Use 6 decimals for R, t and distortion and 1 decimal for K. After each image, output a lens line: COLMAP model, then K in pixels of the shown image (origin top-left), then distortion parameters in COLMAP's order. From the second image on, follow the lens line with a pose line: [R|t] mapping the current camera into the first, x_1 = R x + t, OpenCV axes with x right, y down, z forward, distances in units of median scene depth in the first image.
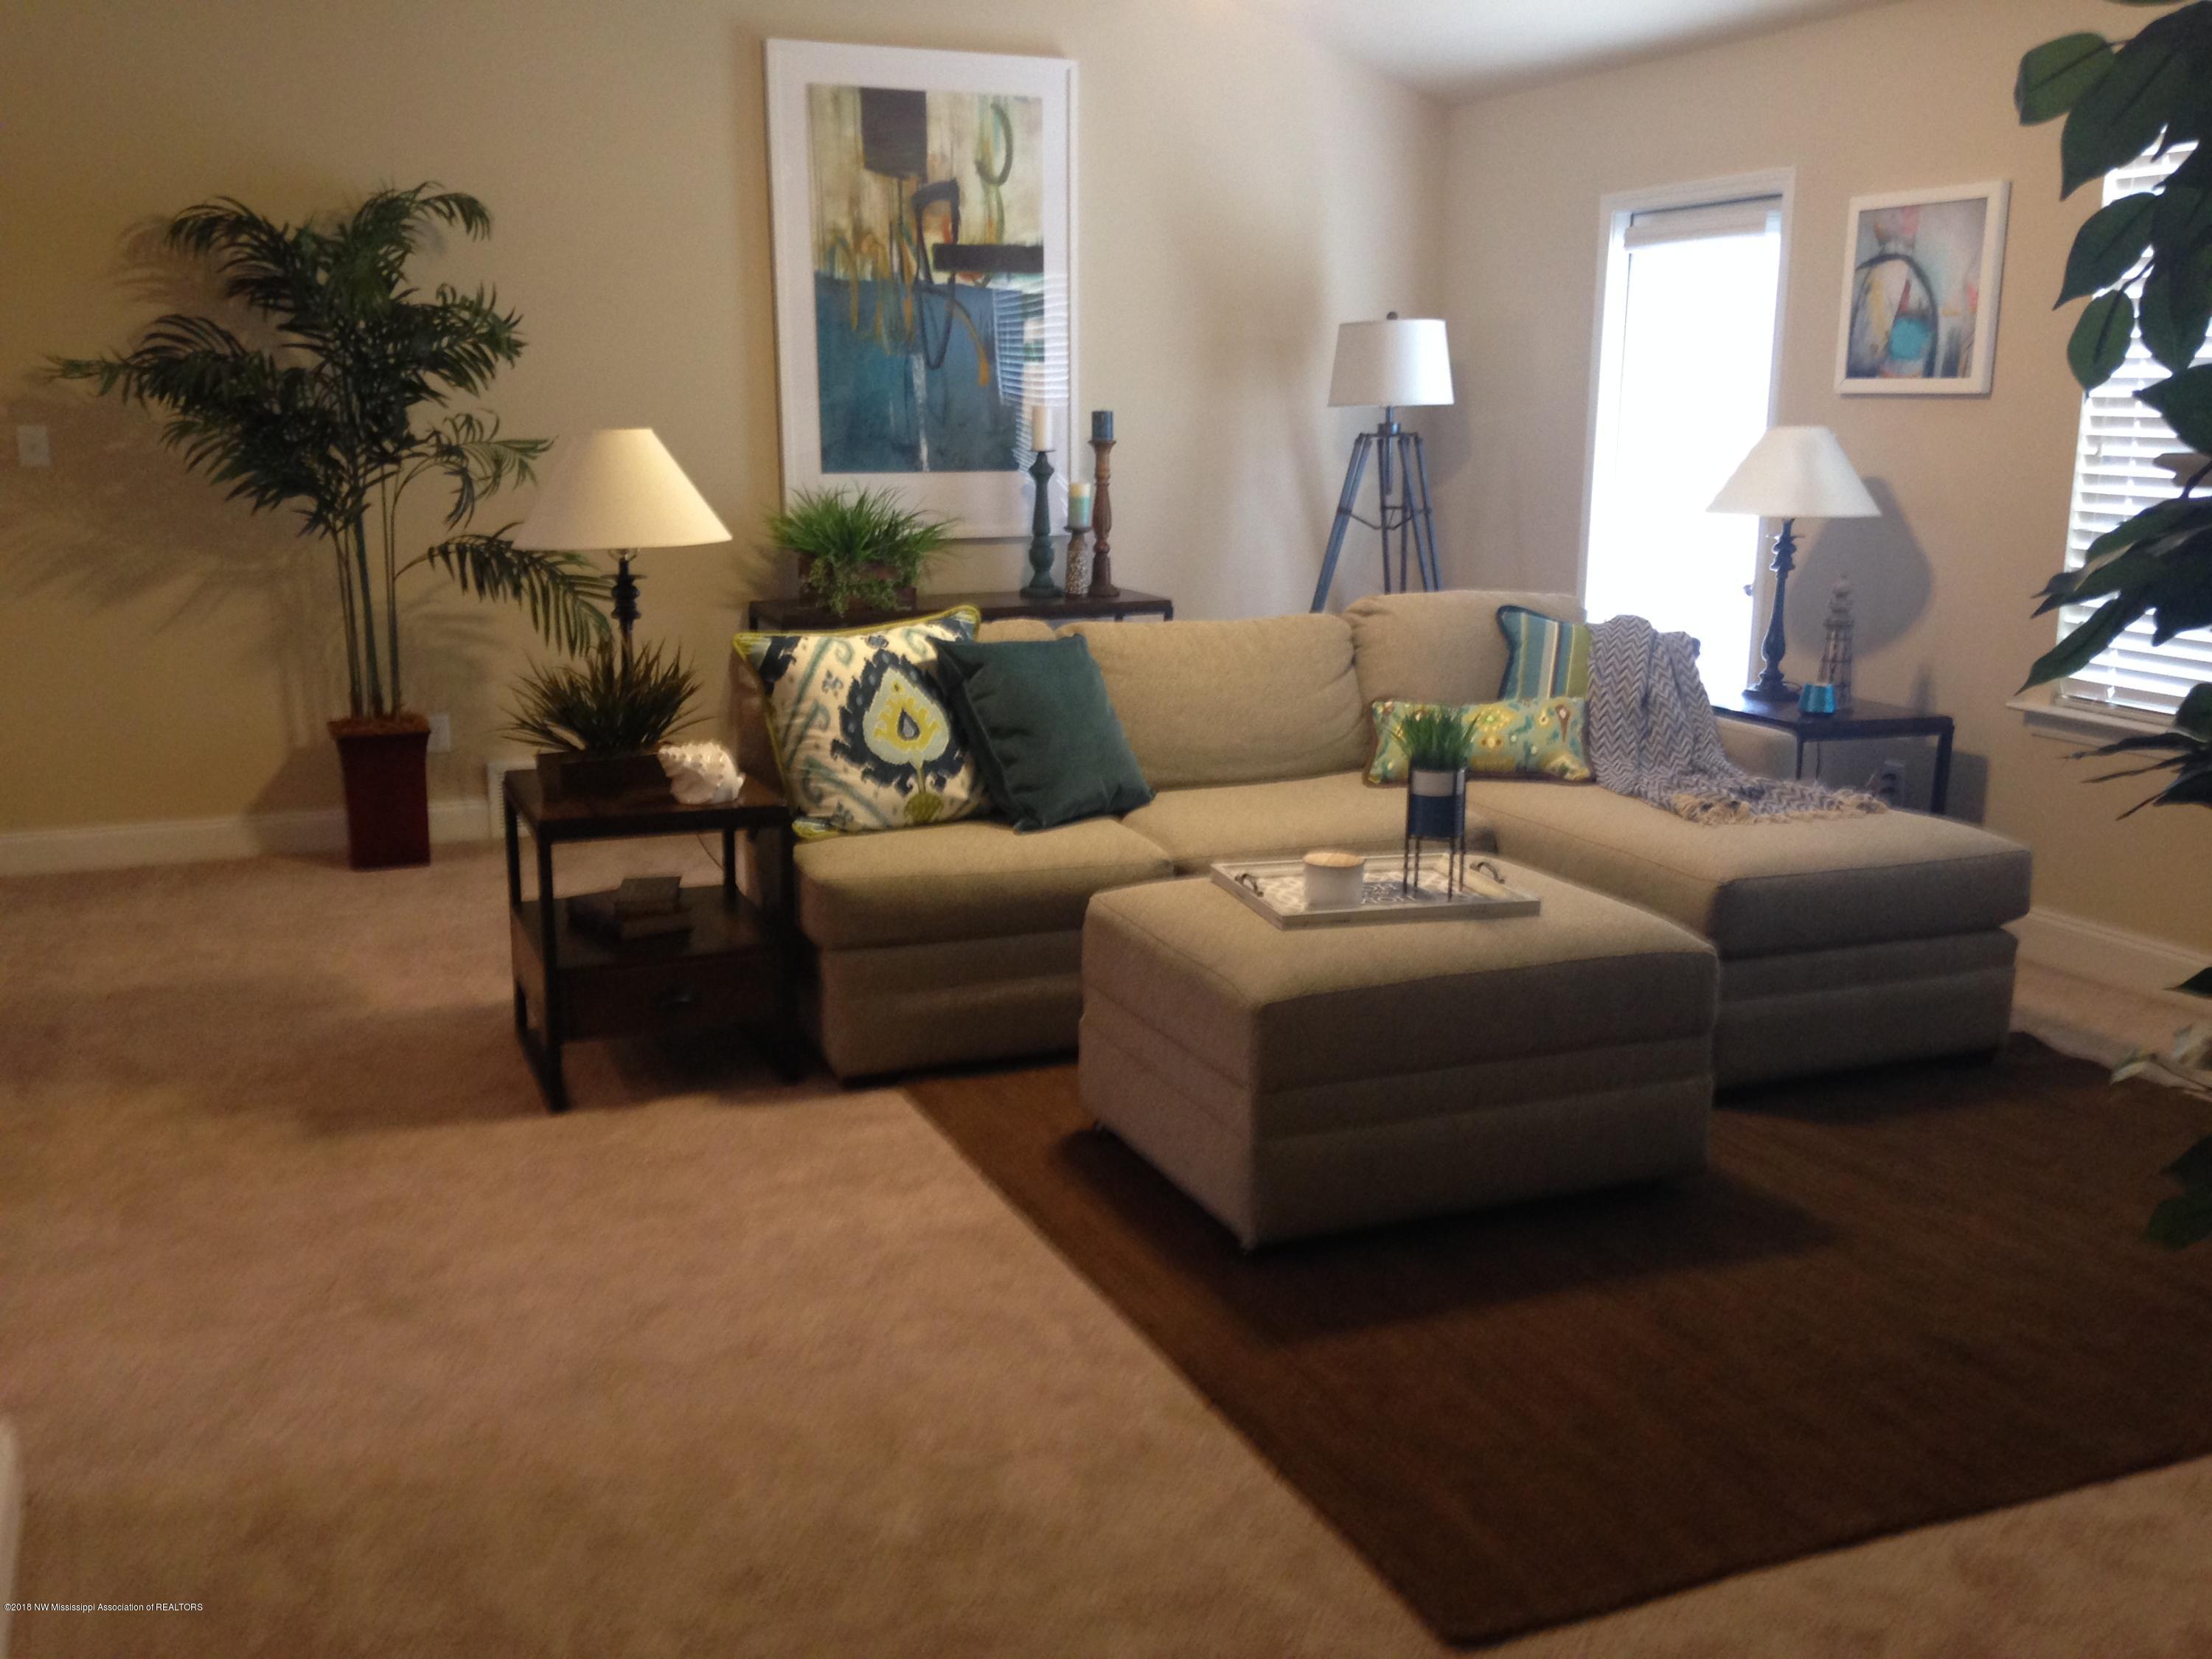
lens RADIAL K [[2031.7, 0, 1073.1], [0, 2031.7, 819.9], [0, 0, 1]] dist [0.091268, 0.000000]
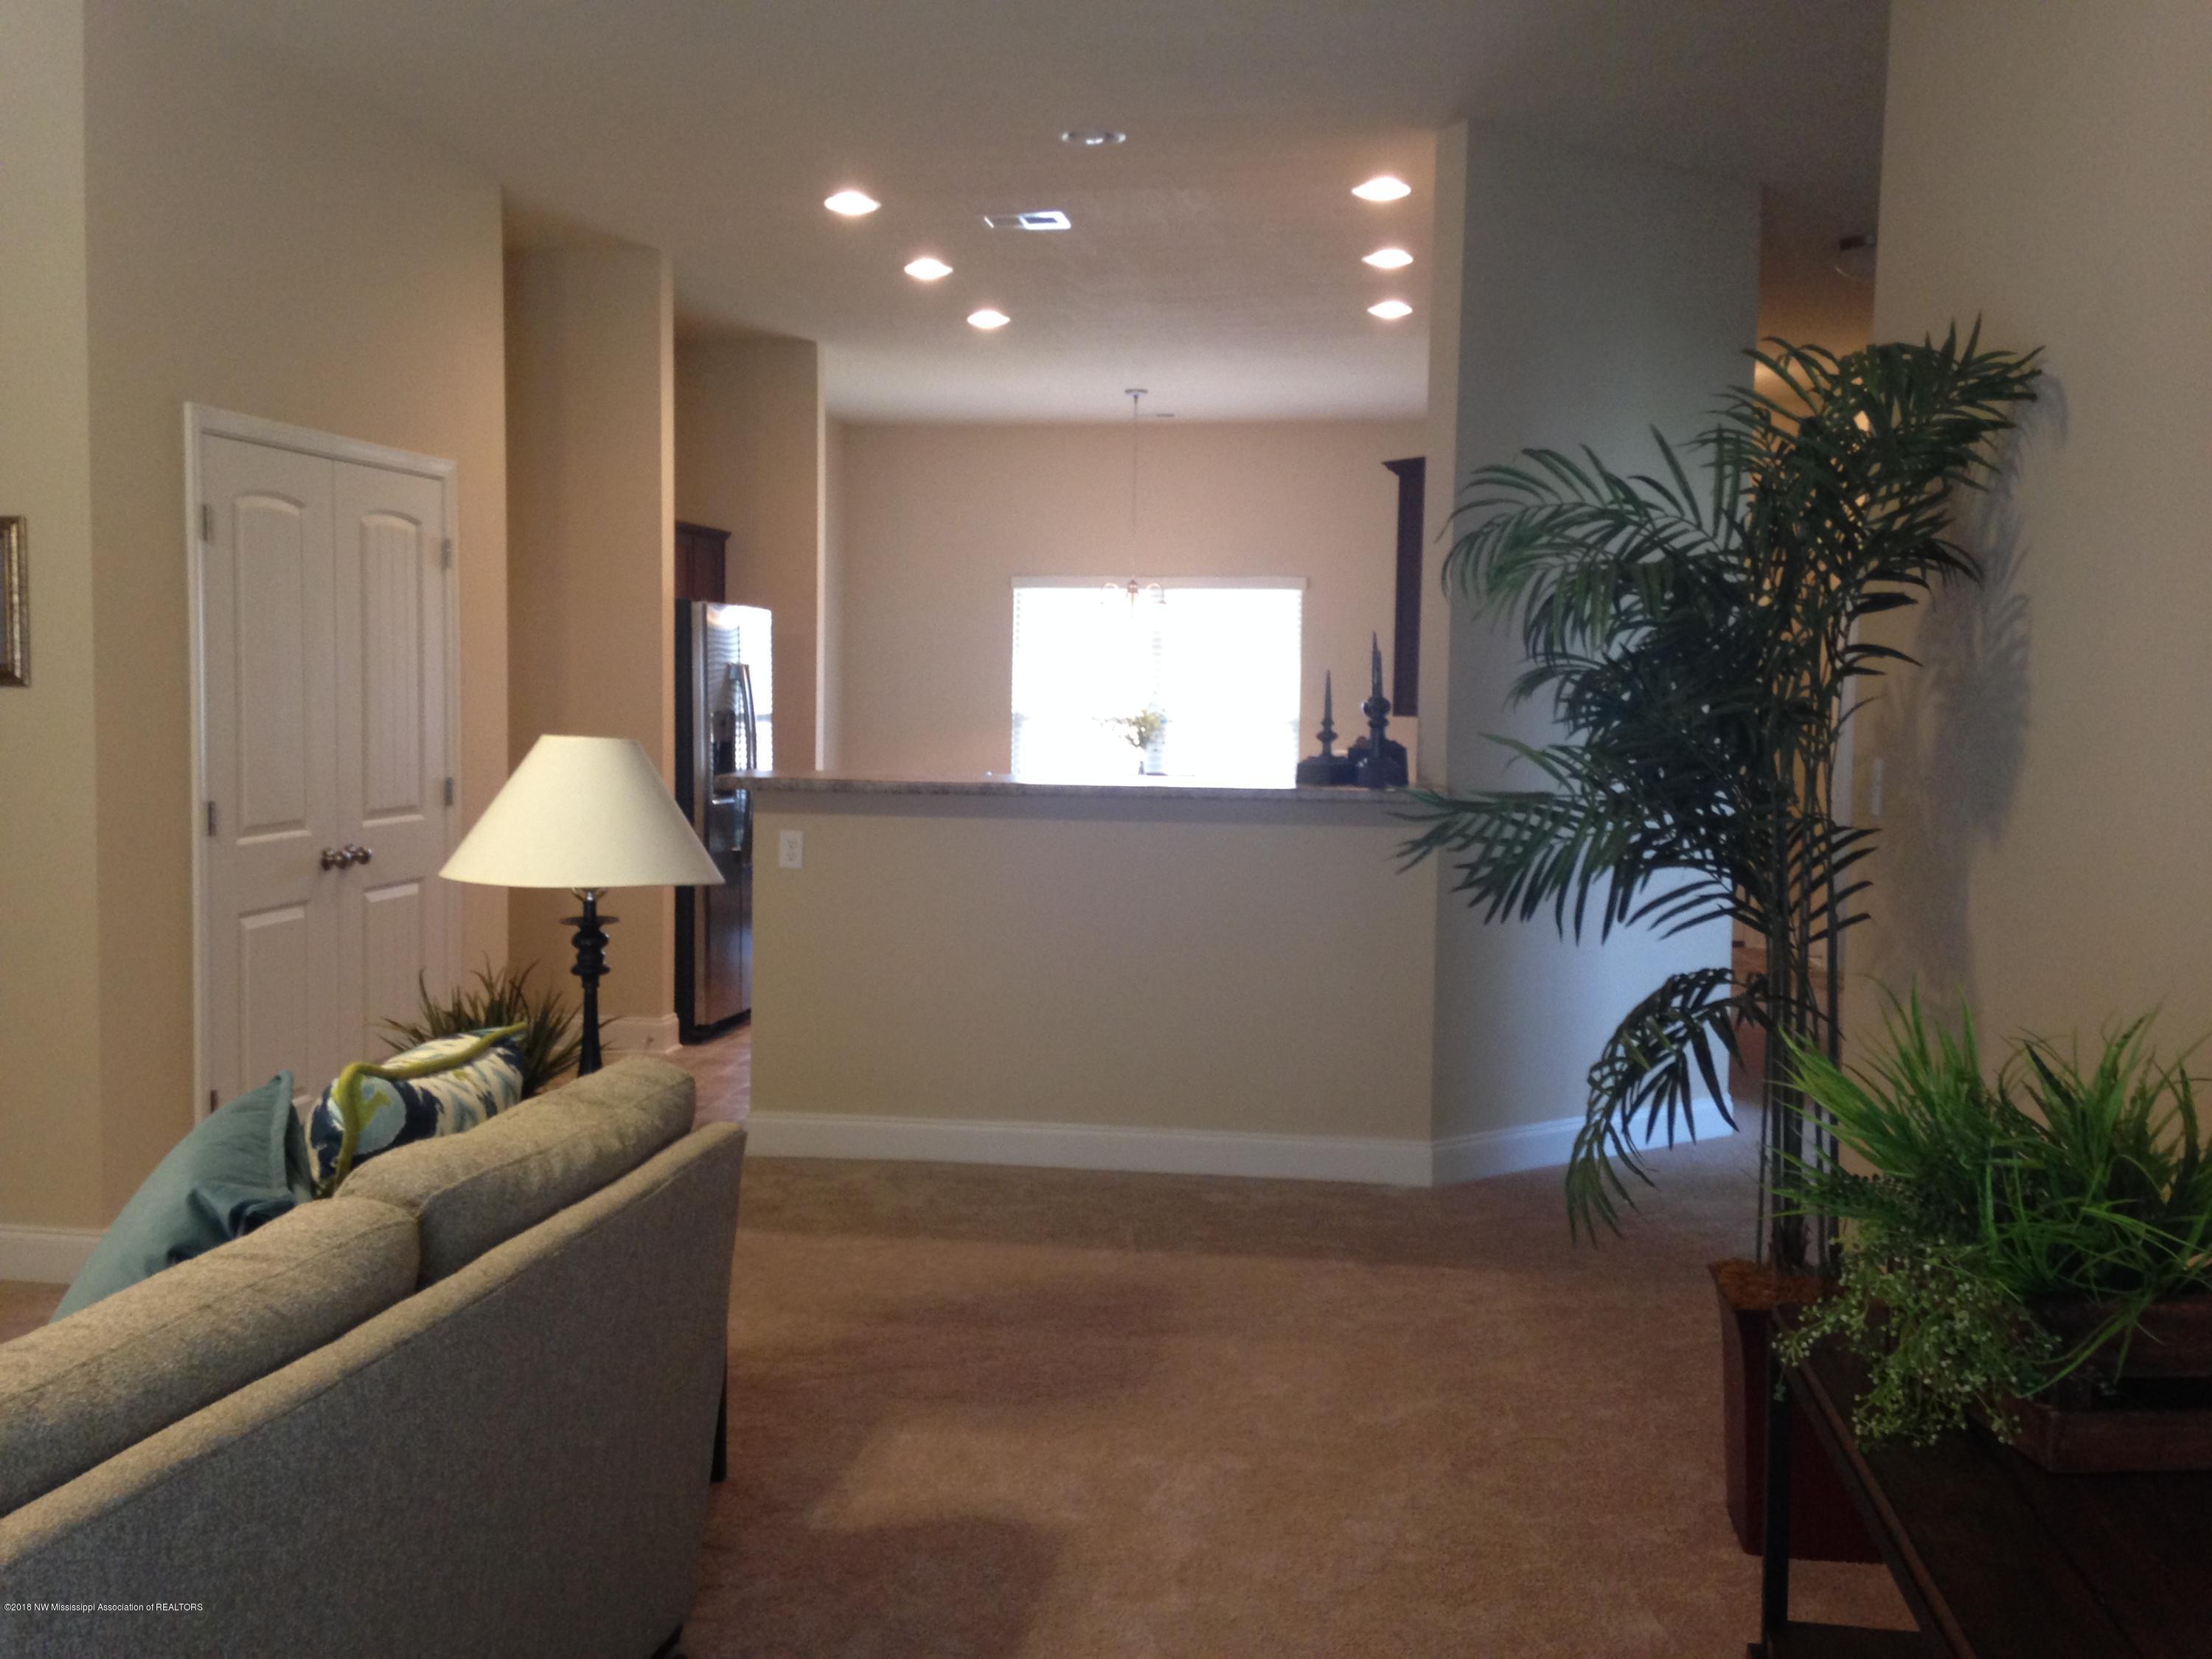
lens RADIAL K [[2031.7, 0, 1092.5], [0, 2031.7, 822.4], [0, 0, 1]] dist [0.091268, 0.000000]
pose [[-0.544009, 0.046791, -0.837774, 0.270363], [-0.188117, 0.966227, 0.176120, -0.269433], [0.817720, 0.253410, -0.516834, 1.277812]]
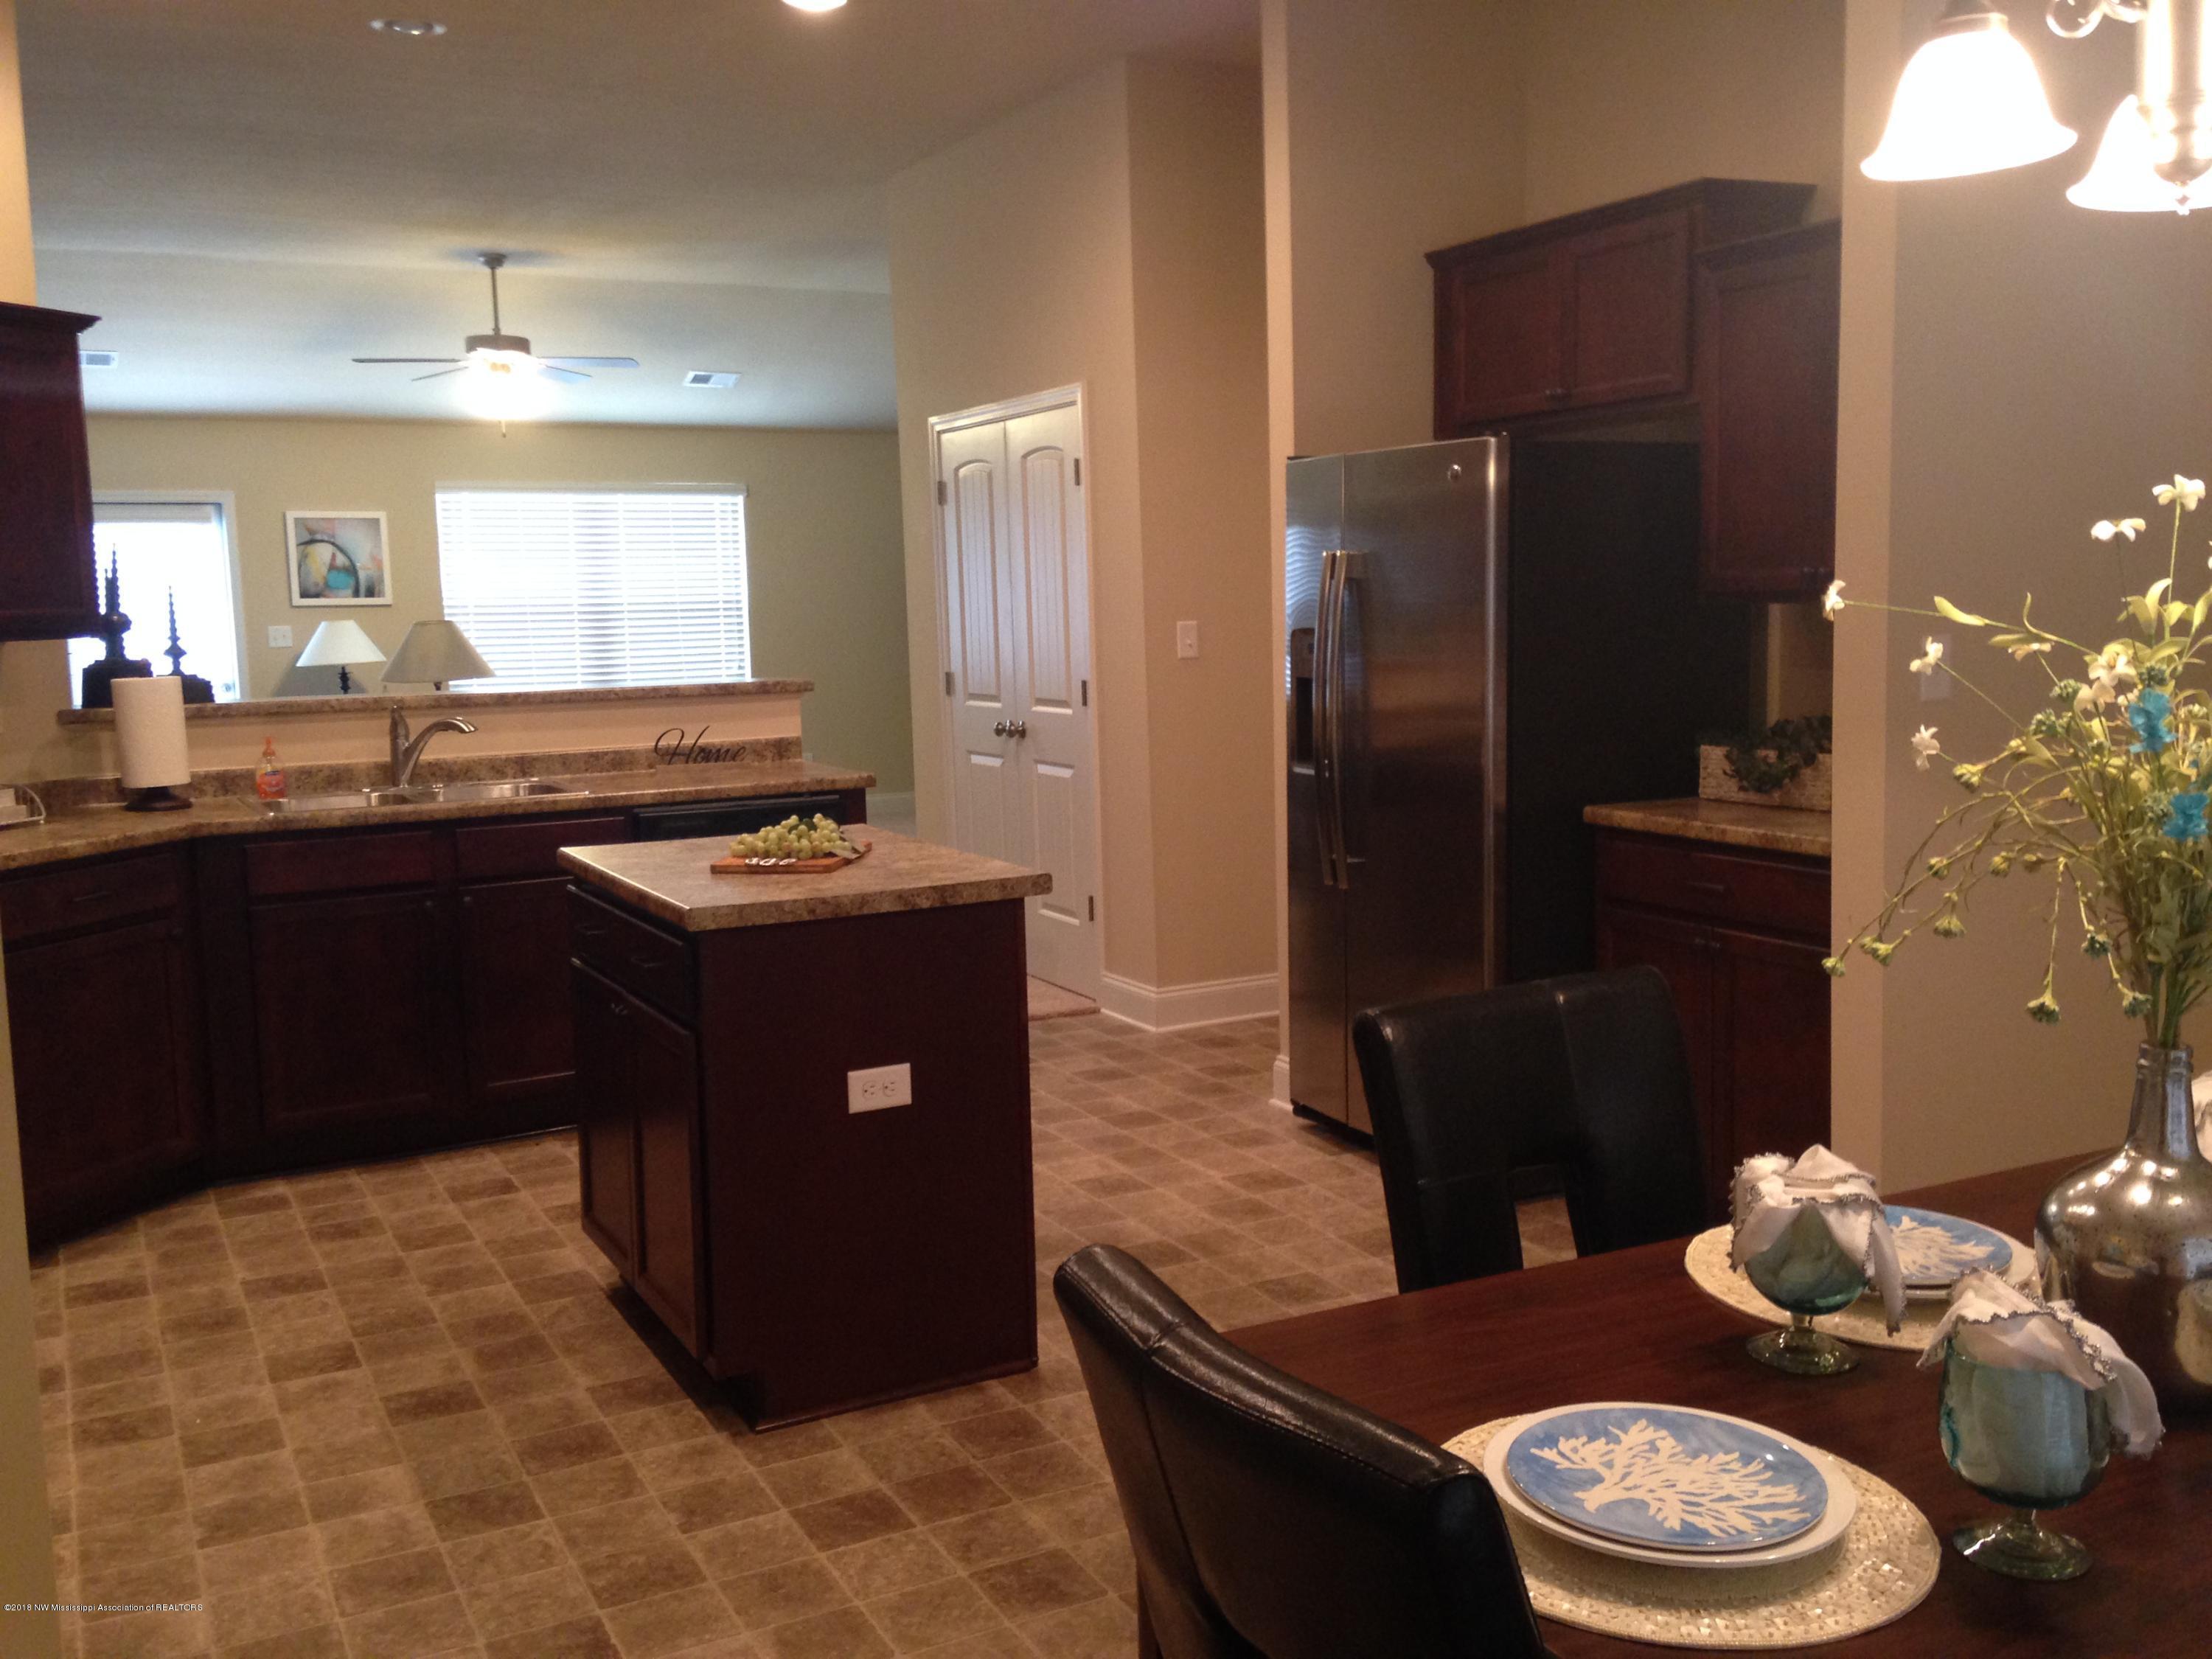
lens RADIAL K [[2031.7, 0, 1109.4], [0, 2031.7, 808.0], [0, 0, 1]] dist [0.091268, 0.000000]
pose [[-0.091387, -0.111274, 0.989579, -1.812707], [0.224925, 0.965750, 0.129366, -0.105309], [-0.970081, 0.234403, -0.063228, 0.437922]]
